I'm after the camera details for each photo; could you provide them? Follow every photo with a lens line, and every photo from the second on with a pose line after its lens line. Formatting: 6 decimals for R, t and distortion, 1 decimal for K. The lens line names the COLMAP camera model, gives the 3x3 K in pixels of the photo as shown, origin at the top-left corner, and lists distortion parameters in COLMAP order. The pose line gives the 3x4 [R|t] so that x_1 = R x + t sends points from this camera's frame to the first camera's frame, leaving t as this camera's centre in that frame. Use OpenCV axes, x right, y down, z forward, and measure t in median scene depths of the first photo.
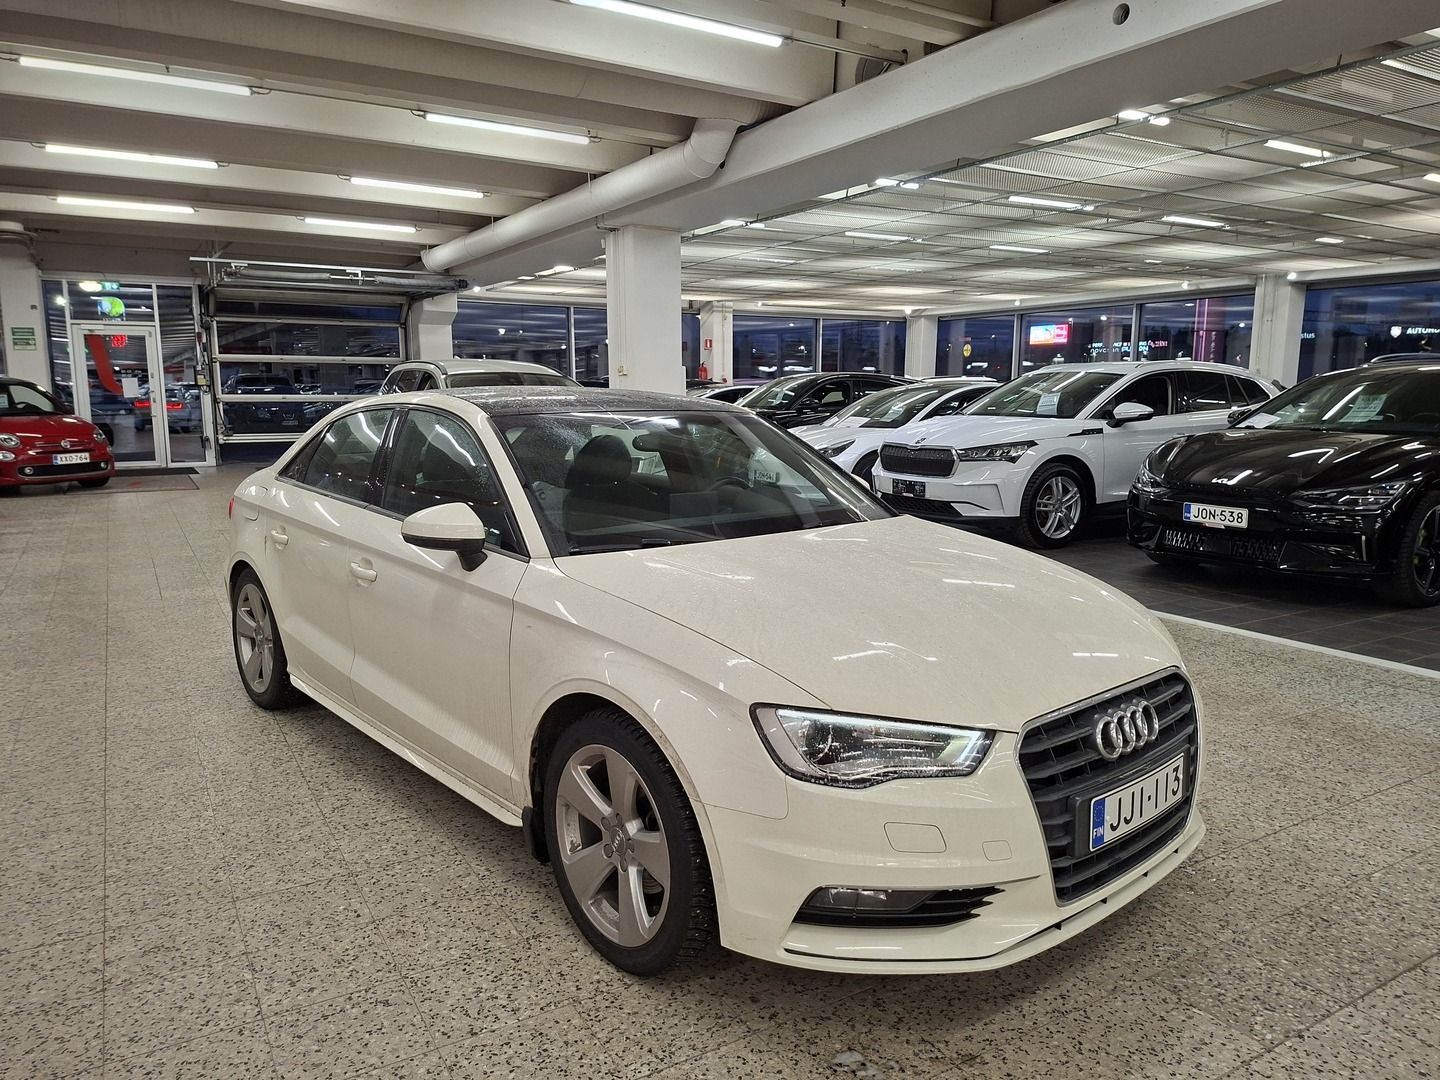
lens RADIAL K [[1019.6, 0, 720.0], [0, 1019.6, 540.0], [0, 0, 1]] dist [0.003243, 0.003476]
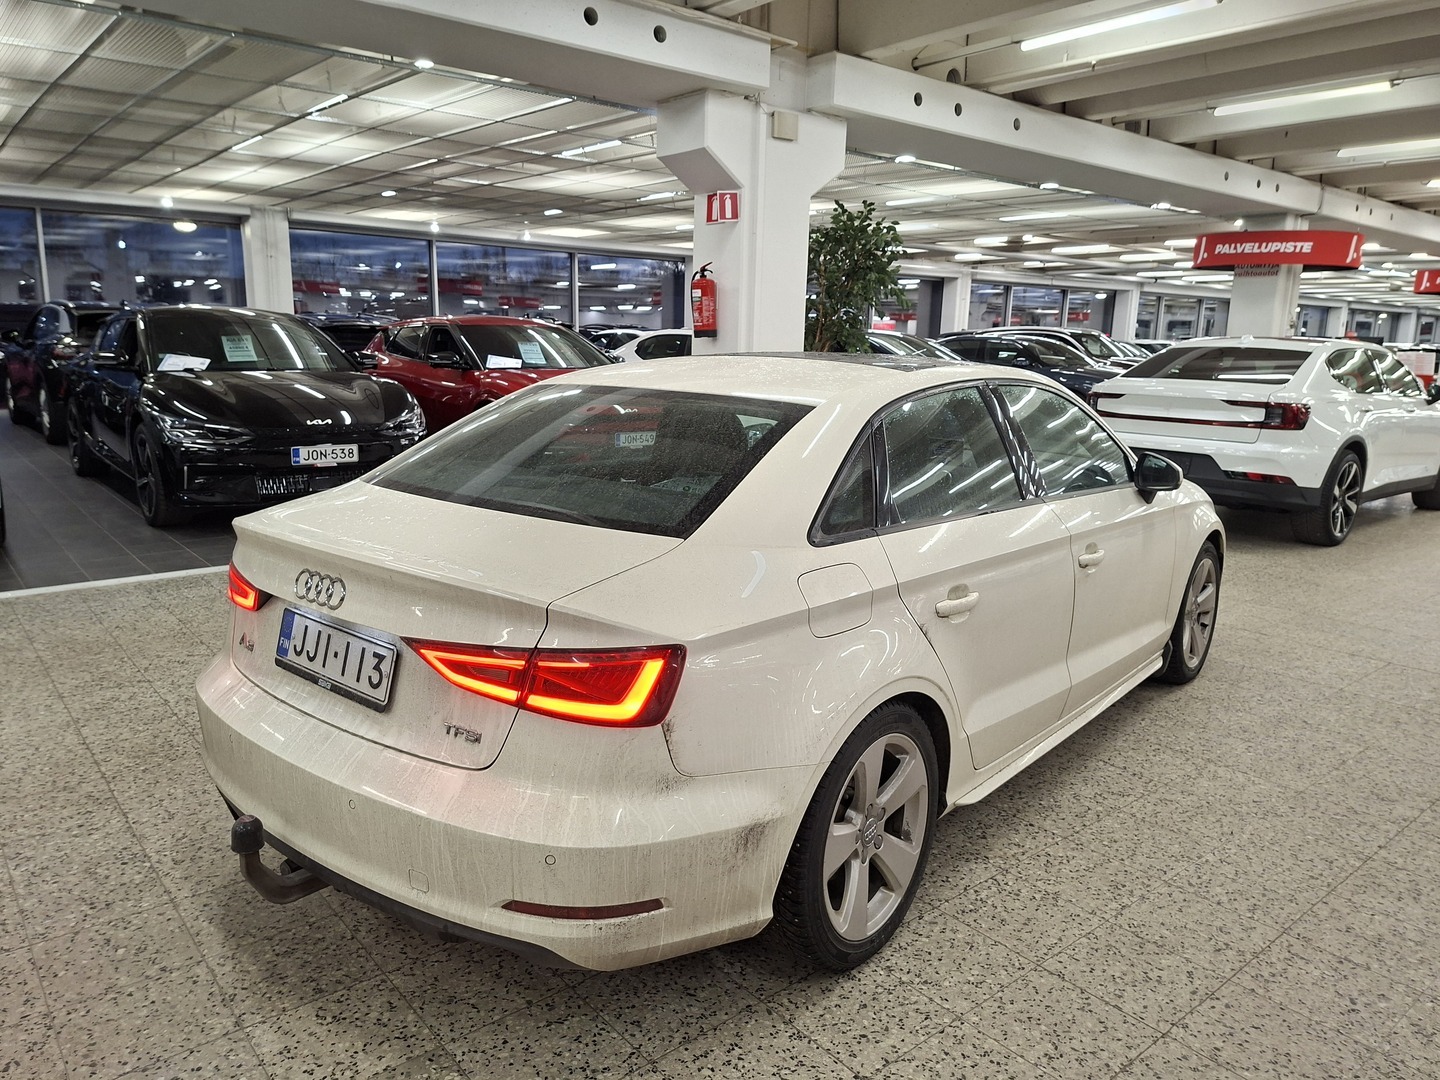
lens RADIAL K [[1019.6, 0, 720.0], [0, 1019.6, 540.0], [0, 0, 1]] dist [0.003243, 0.003476]
pose [[-0.166025, -0.198957, 0.965843, -1.103839], [0.120452, 0.968010, 0.220109, -0.216969], [-0.978737, 0.152881, -0.136749, 1.342707]]
